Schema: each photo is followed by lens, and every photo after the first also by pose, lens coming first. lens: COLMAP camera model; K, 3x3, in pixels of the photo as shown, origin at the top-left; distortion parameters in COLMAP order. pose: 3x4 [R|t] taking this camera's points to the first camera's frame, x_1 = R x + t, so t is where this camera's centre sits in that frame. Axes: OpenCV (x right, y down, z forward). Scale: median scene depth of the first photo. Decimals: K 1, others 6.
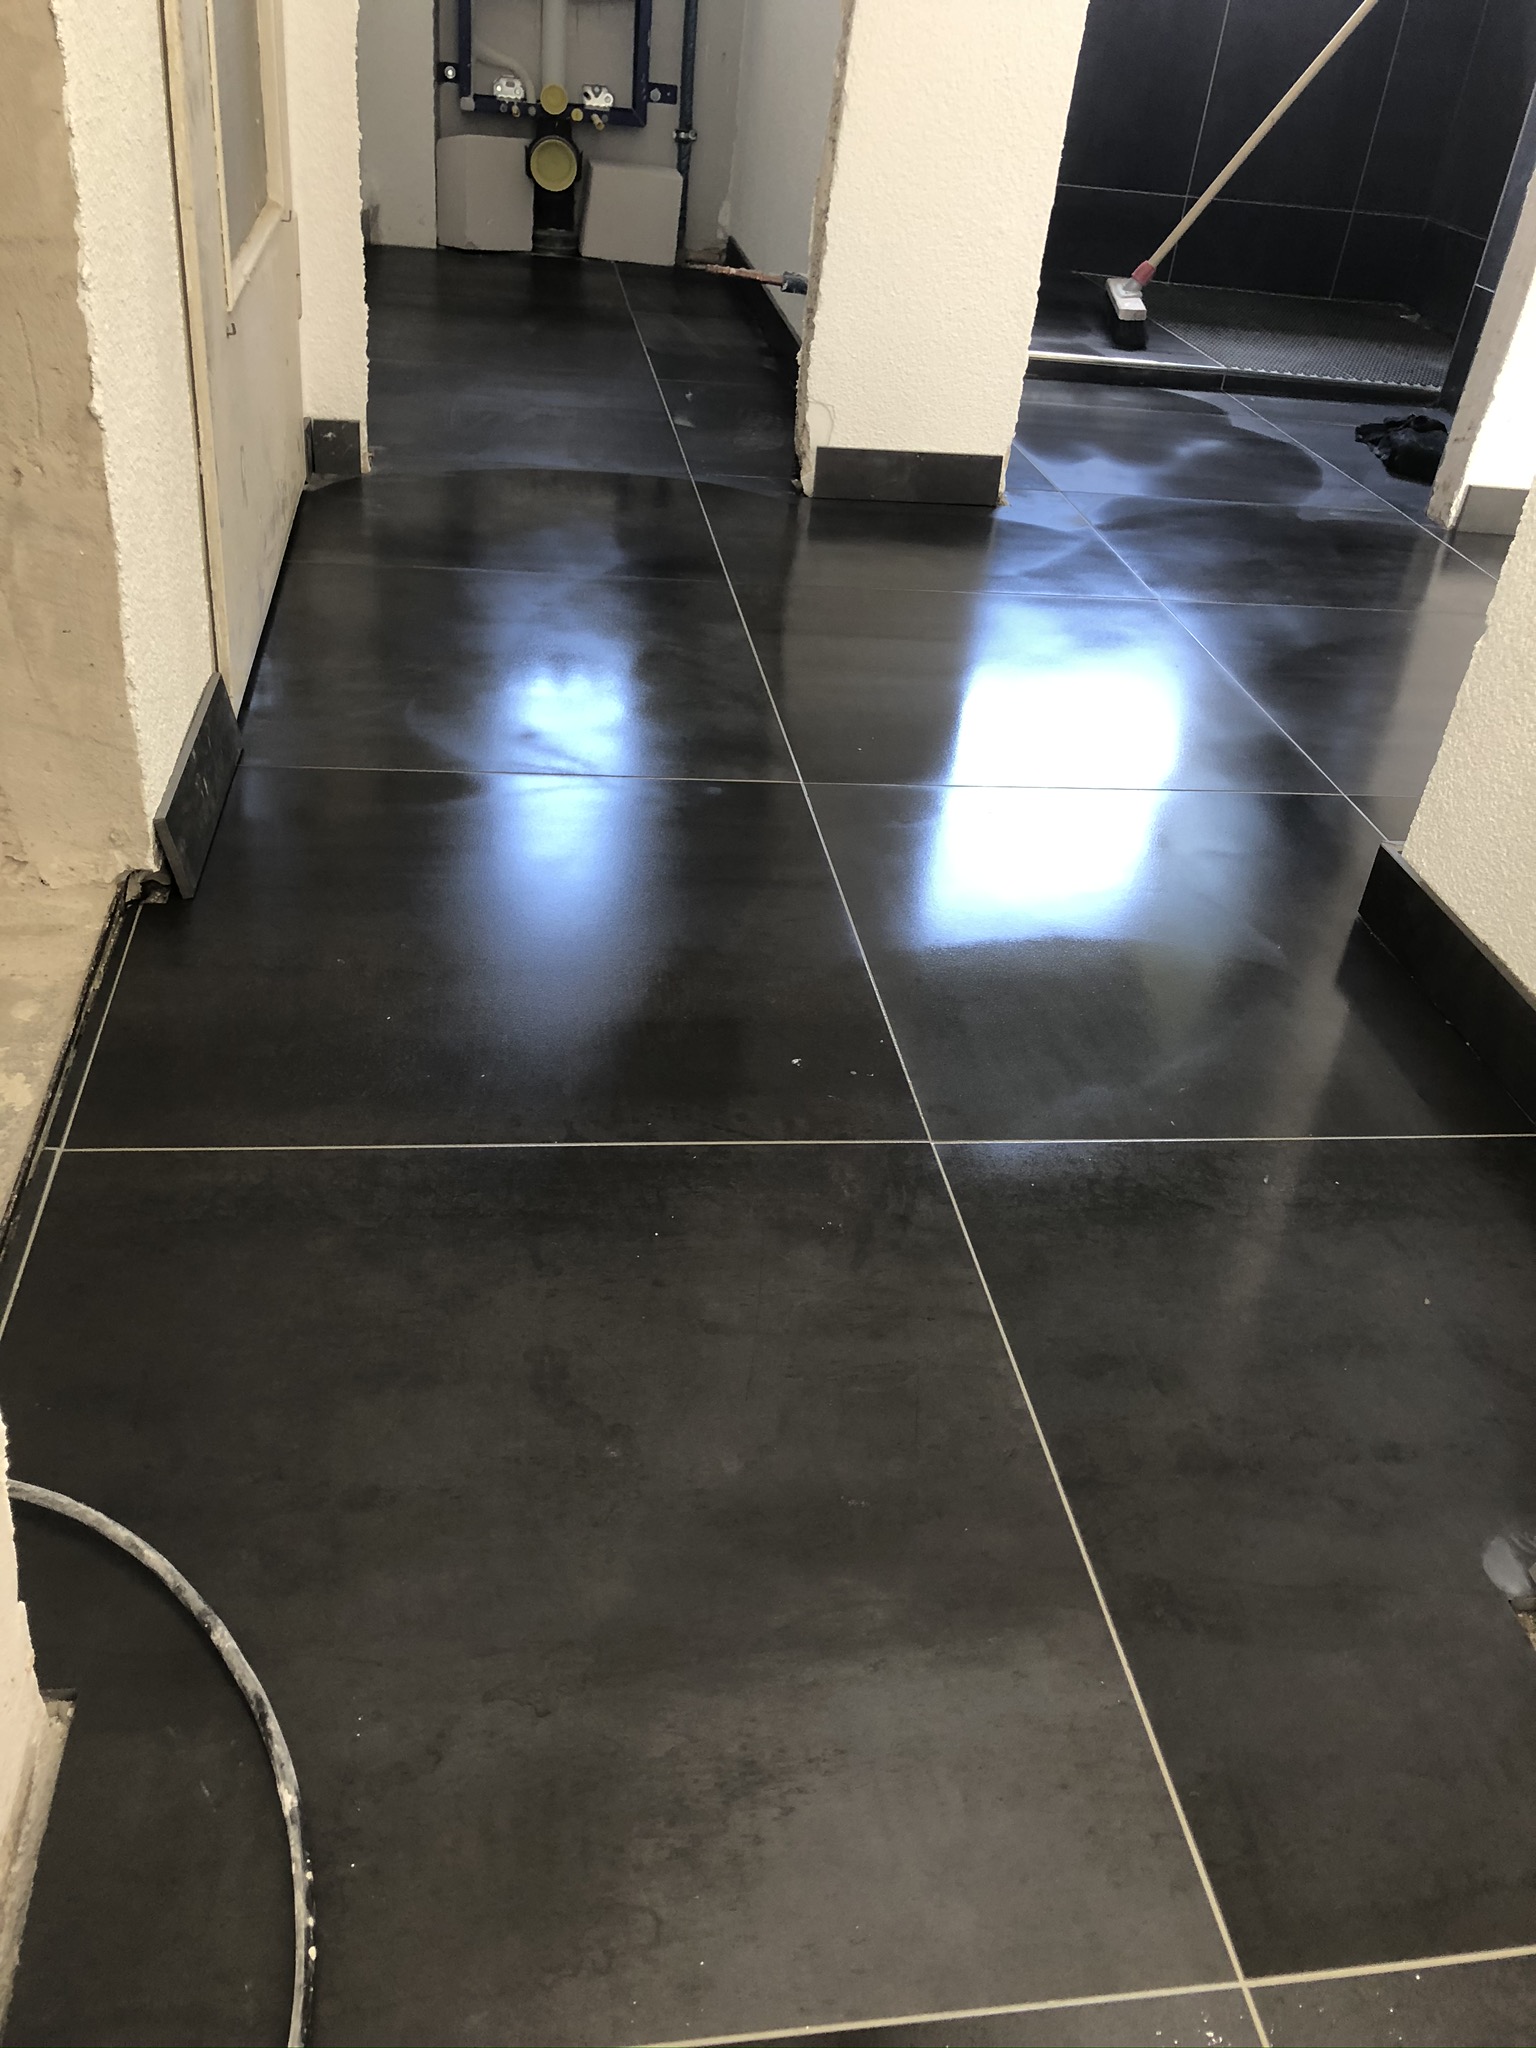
lens RADIAL K [[1680.7, 0, 774.2], [0, 1680.7, 1023.2], [0, 0, 1]] dist [0.000348, 0.000196]
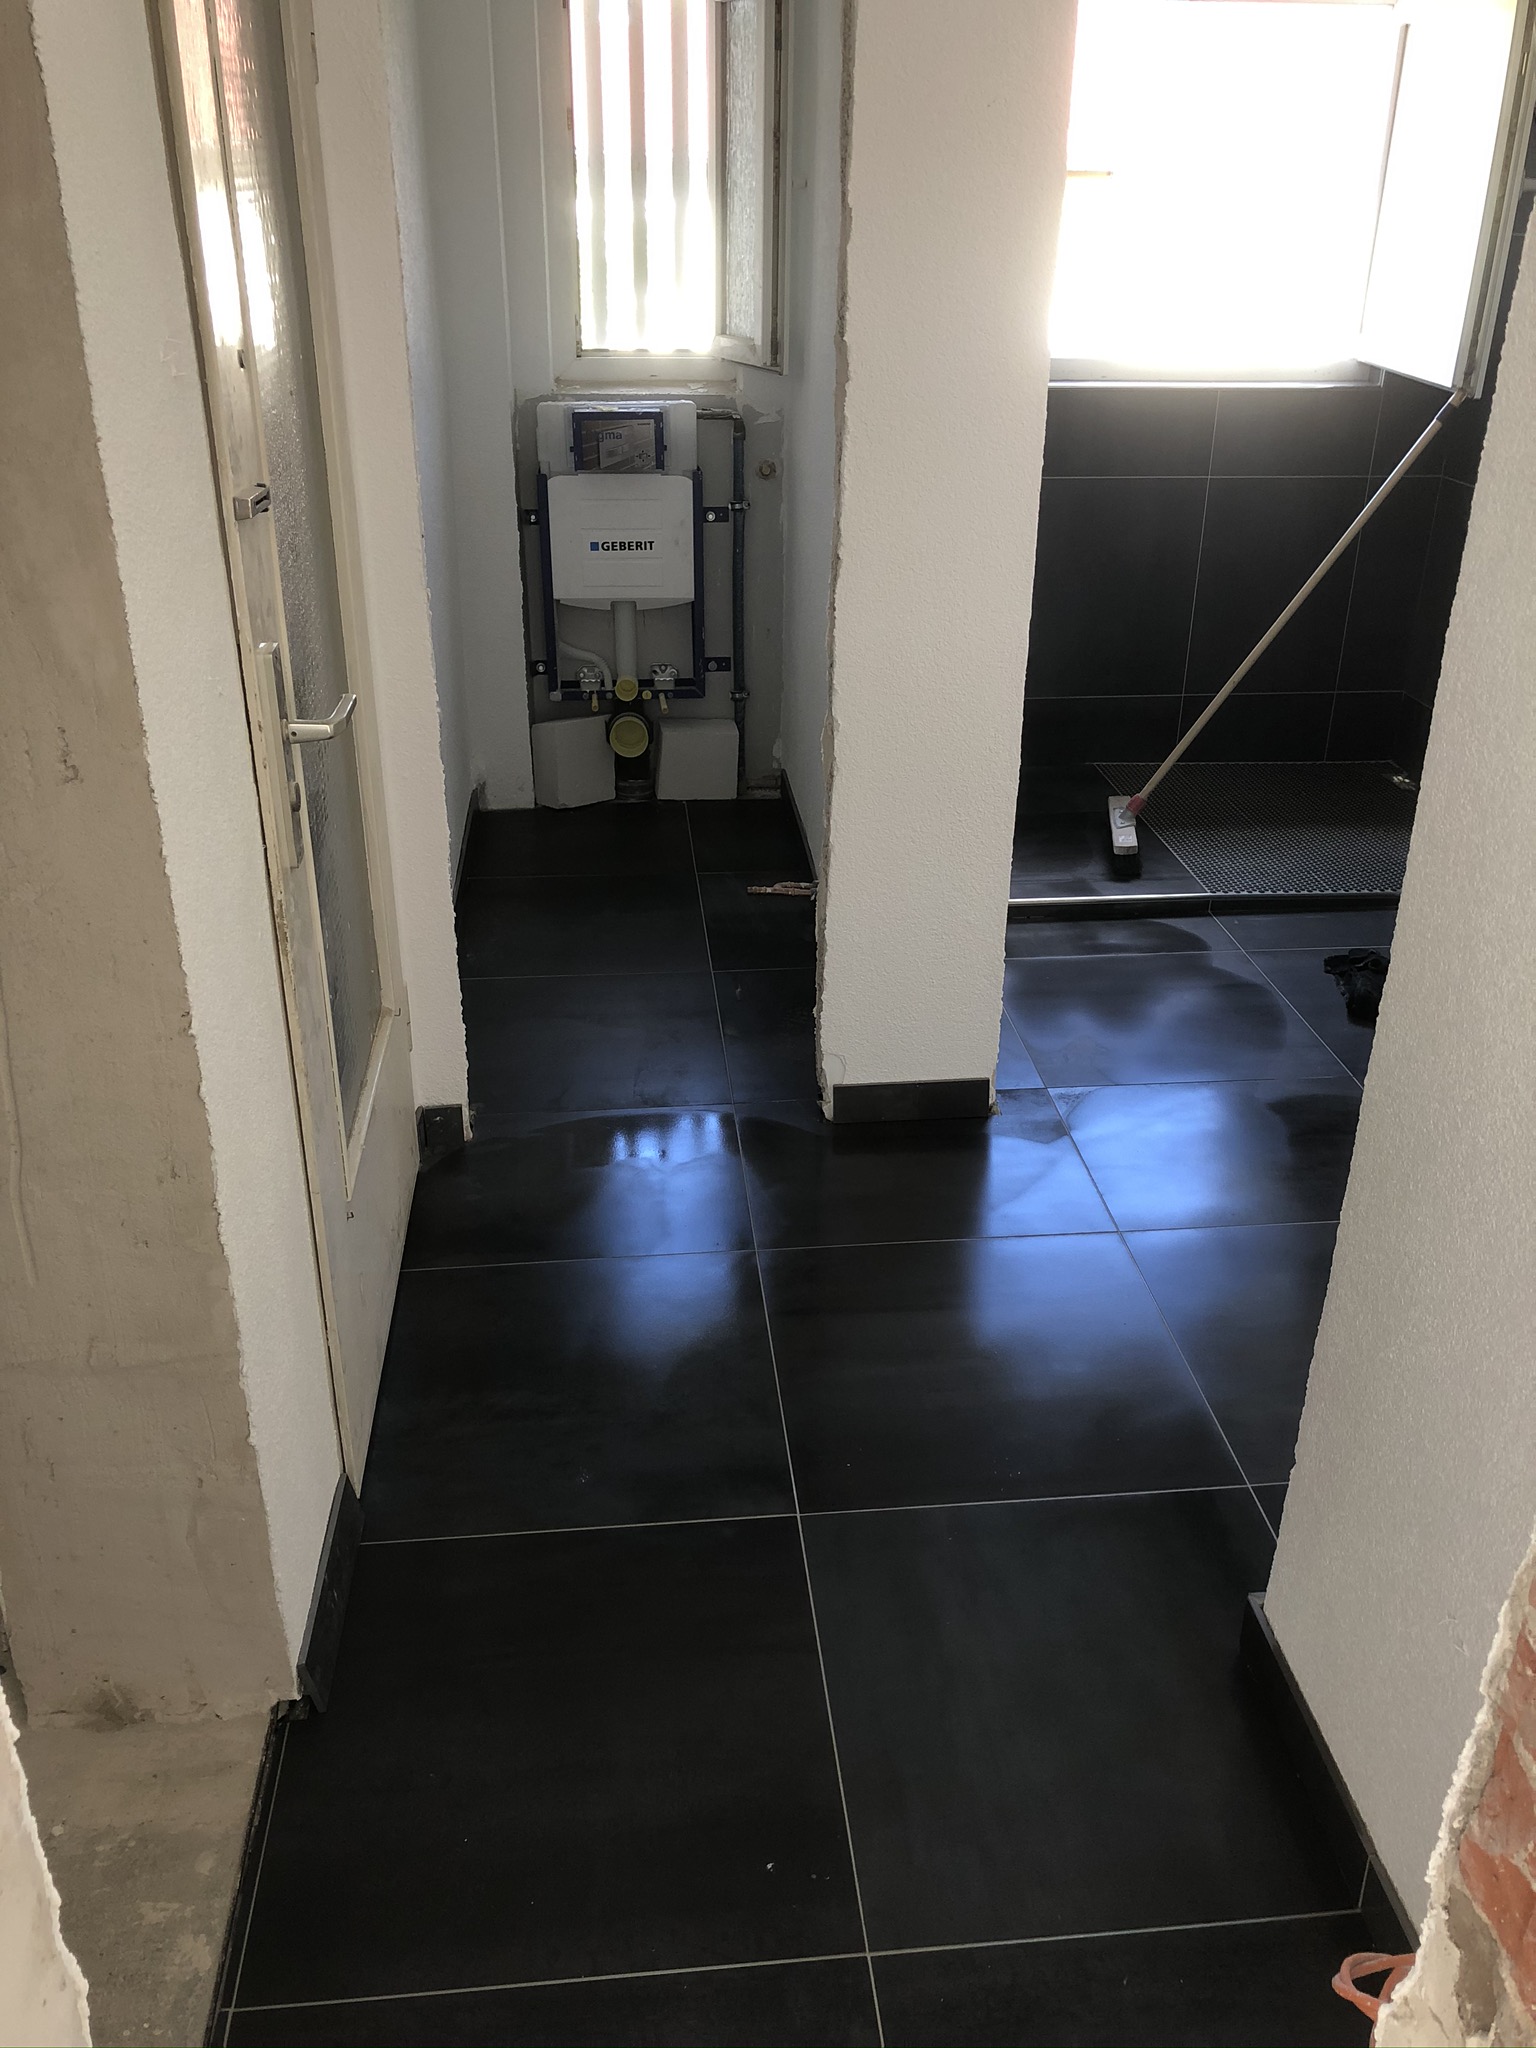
lens RADIAL K [[1679.1, 0, 762.7], [0, 1679.1, 1012.4], [0, 0, 1]] dist [0.046509, -0.050766]
pose [[0.993634, -0.066081, -0.091236, 0.061707], [0.053054, 0.988944, -0.138476, -0.159661], [0.099378, 0.132754, 0.986154, -0.142978]]
